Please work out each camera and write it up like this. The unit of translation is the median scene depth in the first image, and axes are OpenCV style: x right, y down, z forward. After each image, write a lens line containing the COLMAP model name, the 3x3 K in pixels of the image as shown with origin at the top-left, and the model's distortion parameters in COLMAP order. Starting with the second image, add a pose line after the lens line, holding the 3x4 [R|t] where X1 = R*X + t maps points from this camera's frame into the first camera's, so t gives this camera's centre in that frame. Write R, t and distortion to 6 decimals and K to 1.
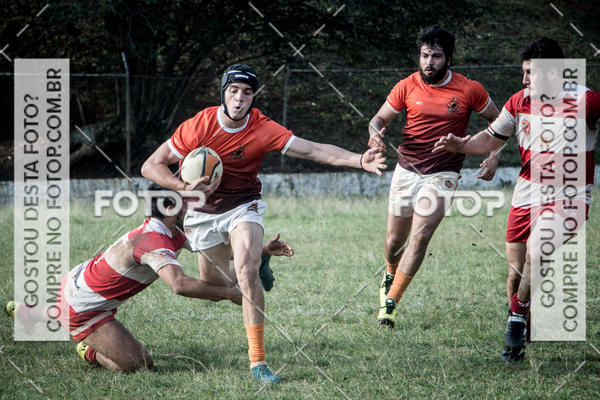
lens RADIAL K [[4472.1, 0, 300.0], [0, 4472.1, 200.0], [0, 0, 1]] dist [2.086369, 17.354117]
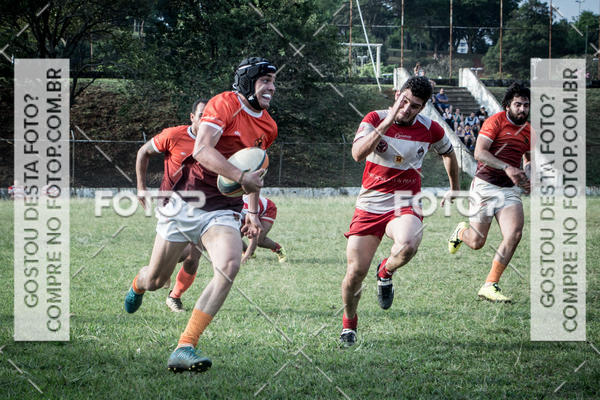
lens RADIAL K [[4472.1, 0, 300.0], [0, 4472.1, 200.0], [0, 0, 1]] dist [2.086369, 17.354117]
pose [[1.000000, -0.000687, 0.000200, 0.006933], [0.000687, 1.000000, 0.000059, 0.001035], [-0.000200, -0.000059, 1.000000, -1.529898]]
